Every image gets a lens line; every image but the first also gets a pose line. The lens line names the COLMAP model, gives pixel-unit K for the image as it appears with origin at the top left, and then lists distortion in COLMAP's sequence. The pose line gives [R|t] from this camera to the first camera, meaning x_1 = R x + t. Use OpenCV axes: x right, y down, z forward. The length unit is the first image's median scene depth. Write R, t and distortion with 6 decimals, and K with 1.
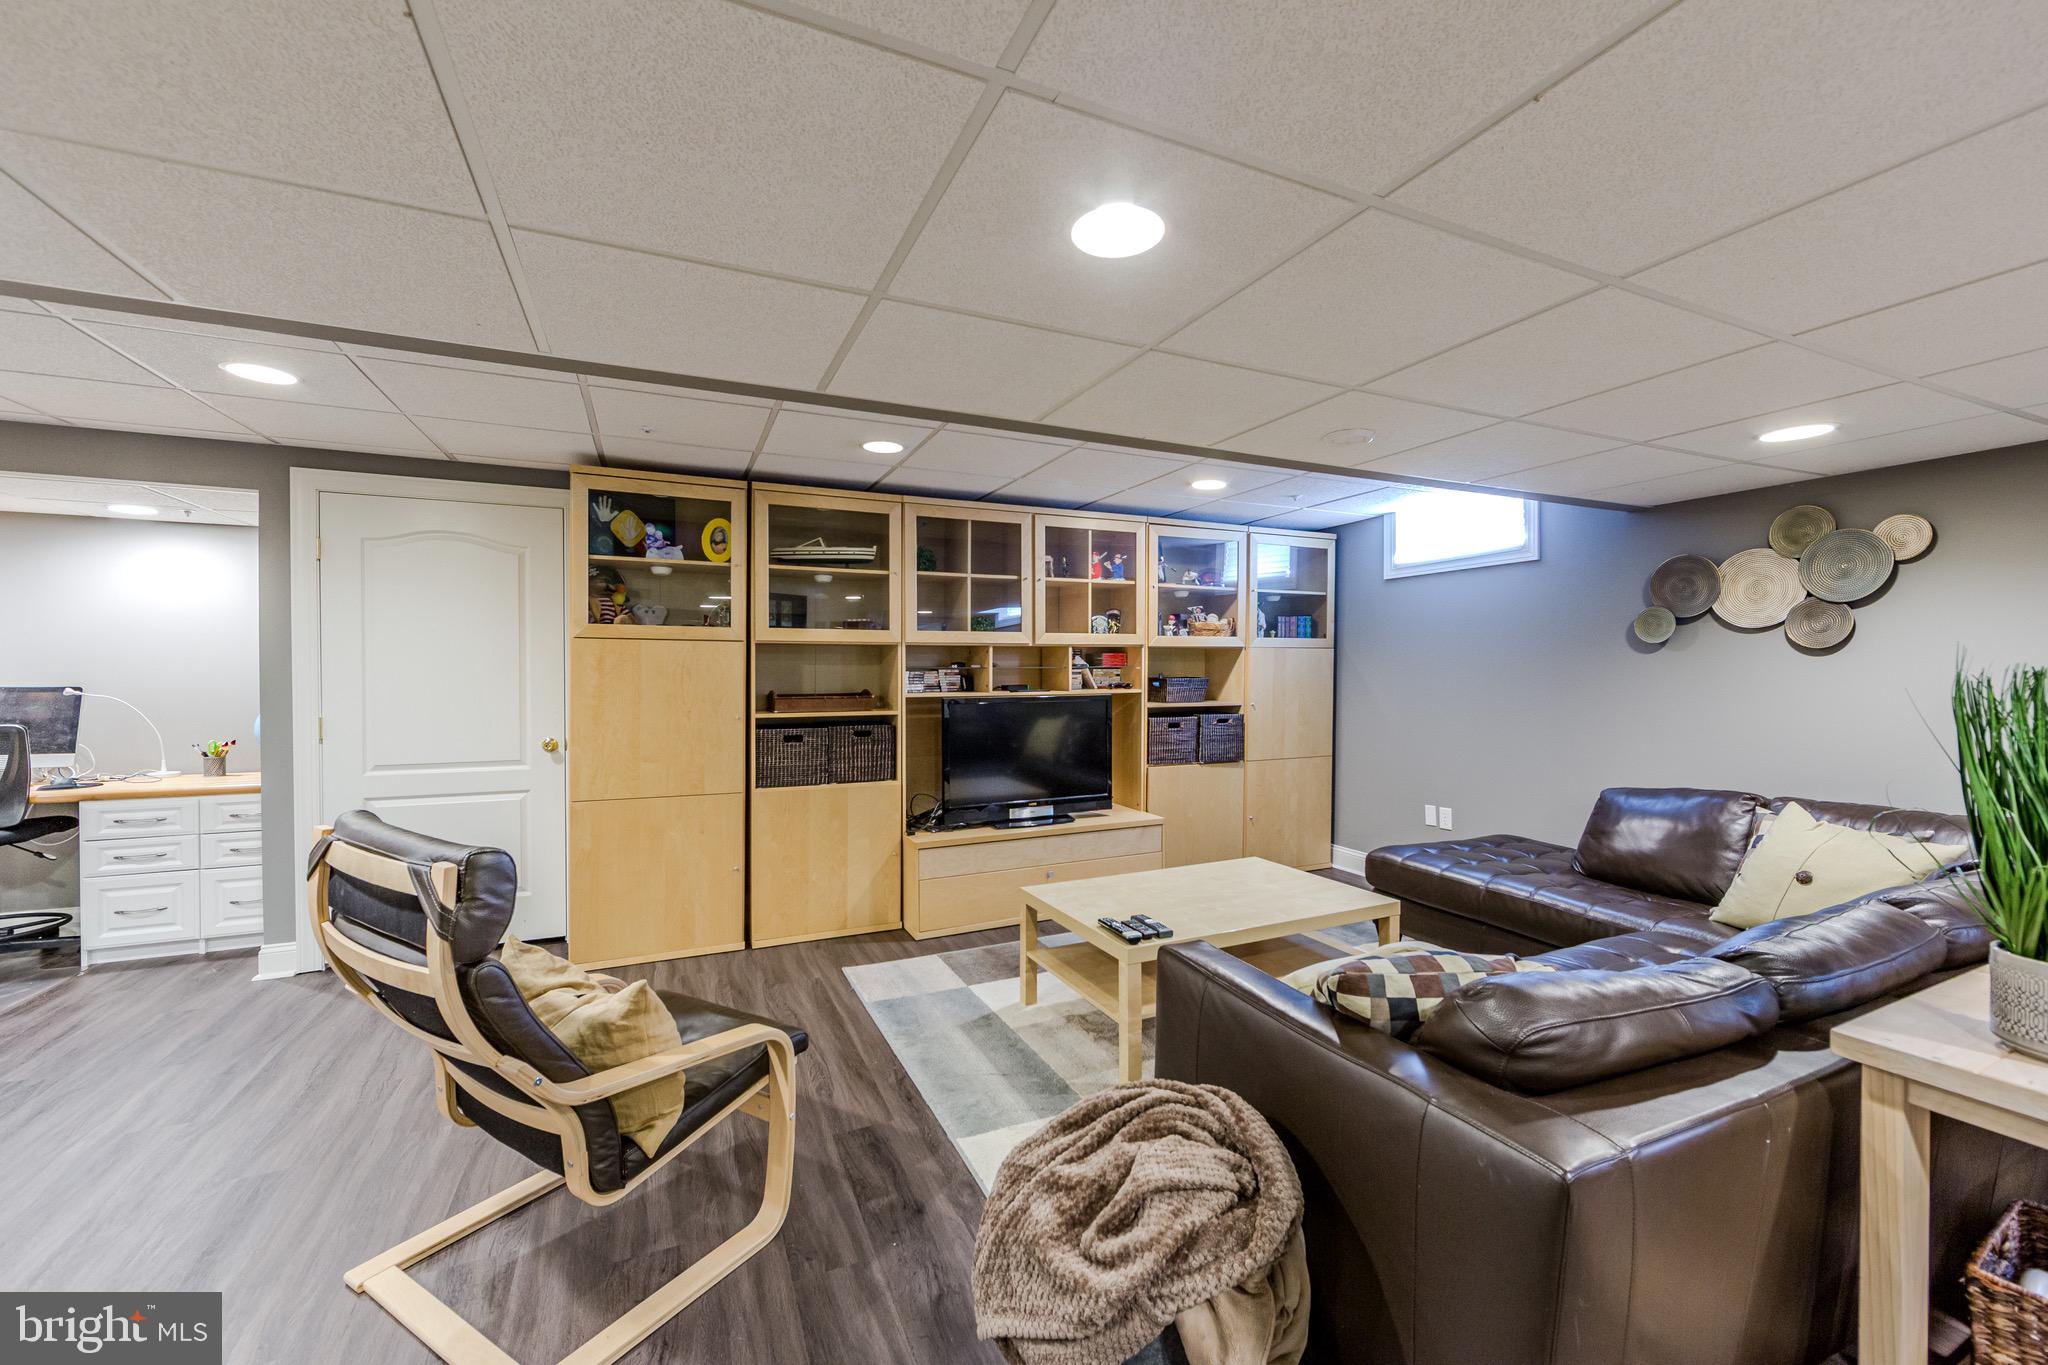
lens RADIAL K [[804.8, 0, 1025.3], [0, 804.8, 679.4], [0, 0, 1]] dist [-0.000385, -0.000638]
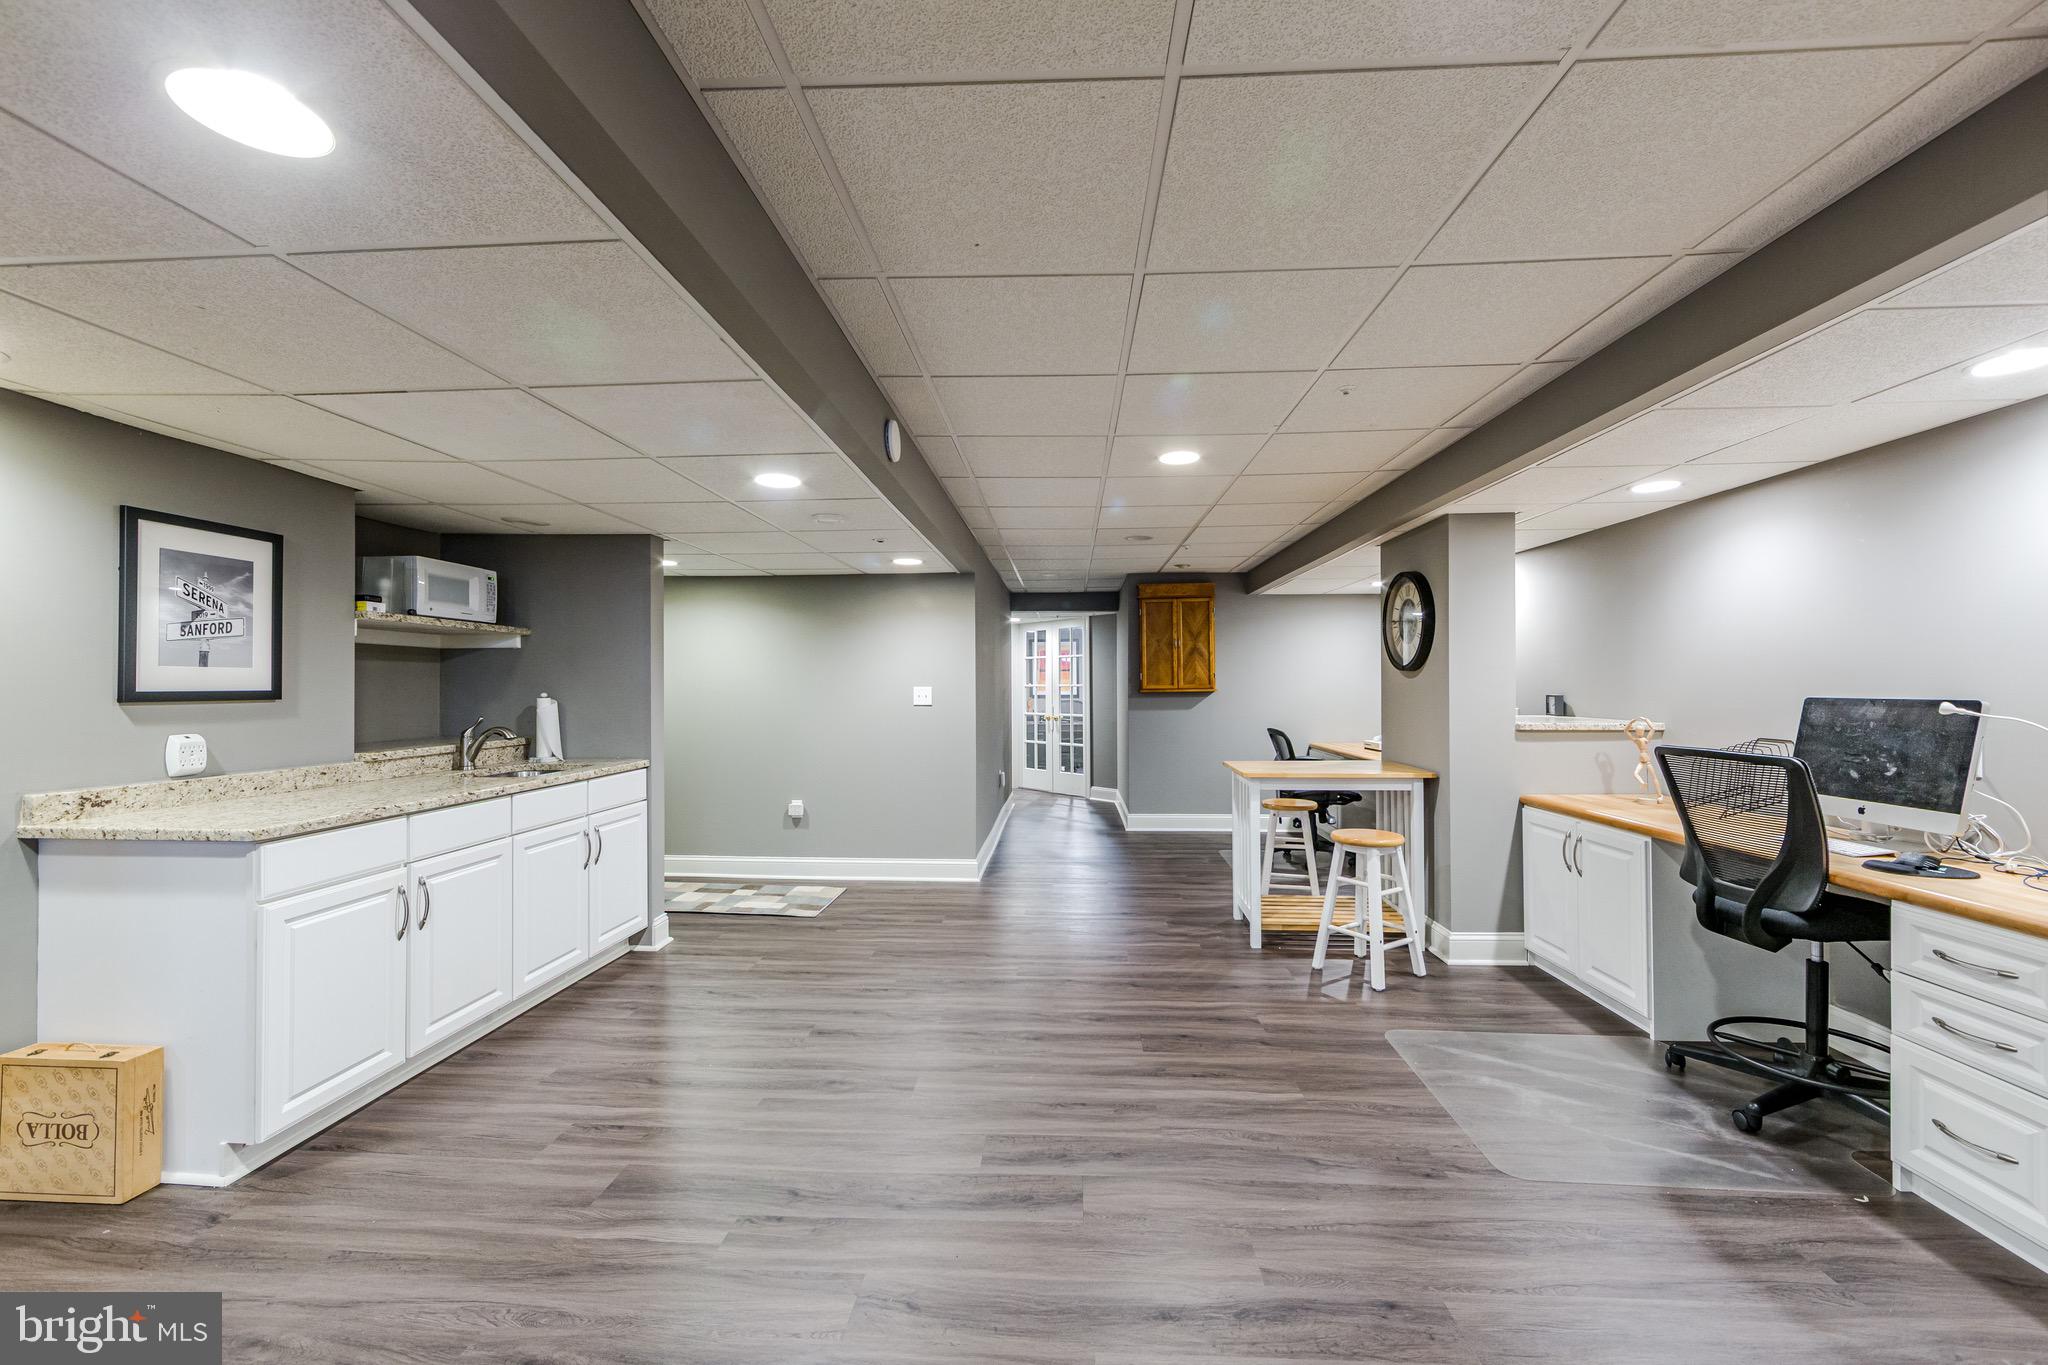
lens RADIAL K [[768.5, 0, 1024.0], [0, 768.5, 682.5], [0, 0, 1]] dist [0.000686, 0.000086]
pose [[-0.462661, -0.005014, -0.886521, -0.343273], [-0.009596, 0.999954, -0.000648, 0.002868], [0.886483, 0.008207, -0.462688, 0.605801]]
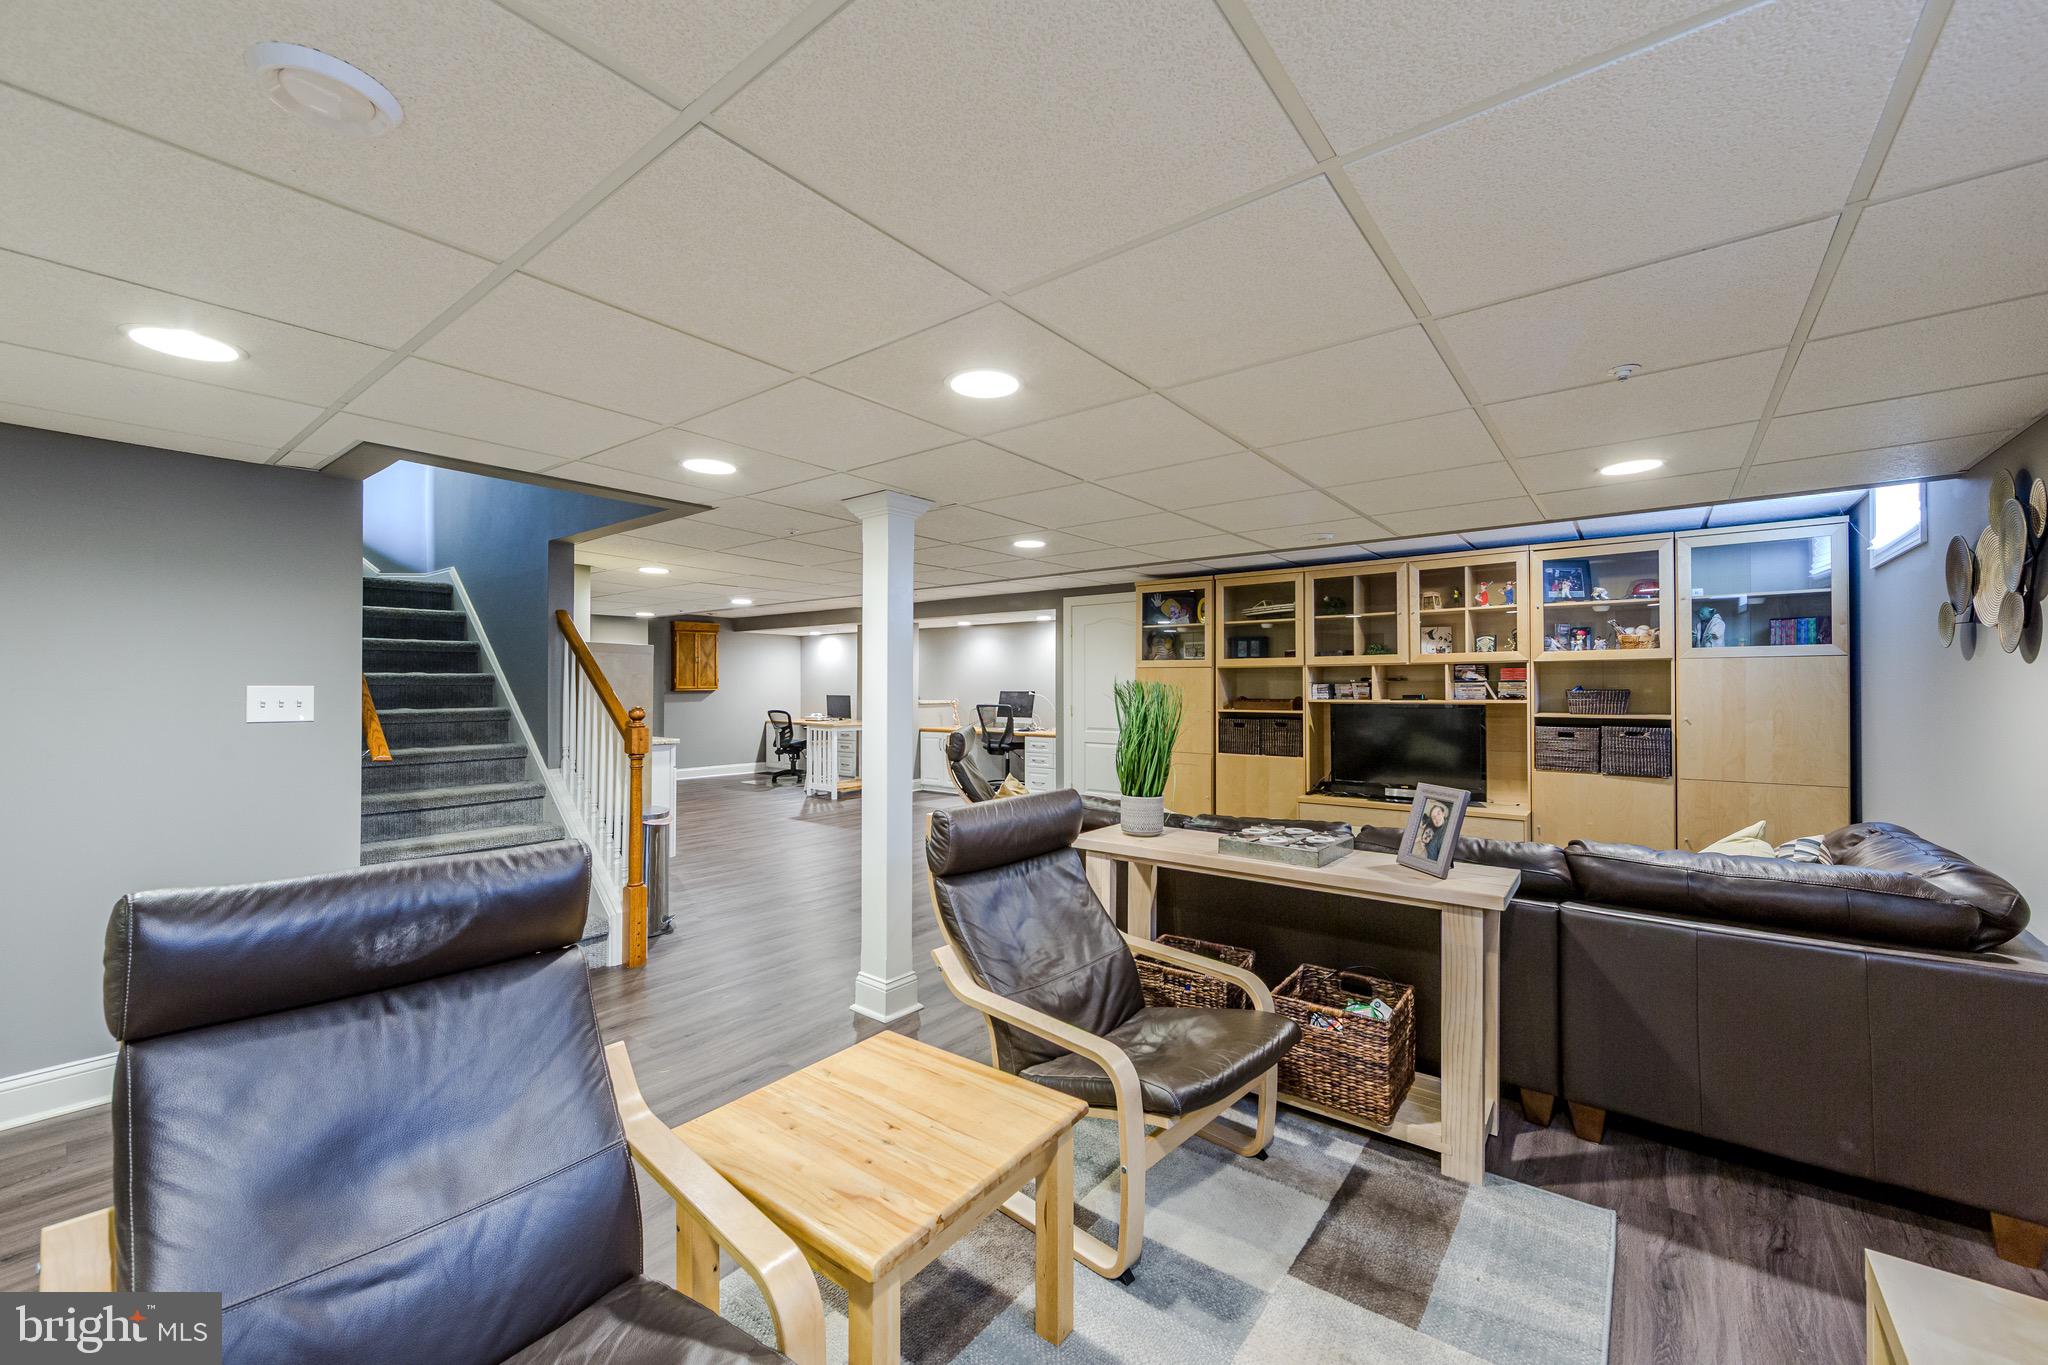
lens RADIAL K [[804.8, 0, 1025.3], [0, 804.8, 679.4], [0, 0, 1]] dist [-0.000385, -0.000638]
pose [[0.464497, -0.007973, -0.885539, 0.917276], [-0.009711, 0.999853, -0.014096, 0.006847], [0.885521, 0.015148, 0.464352, -0.149042]]
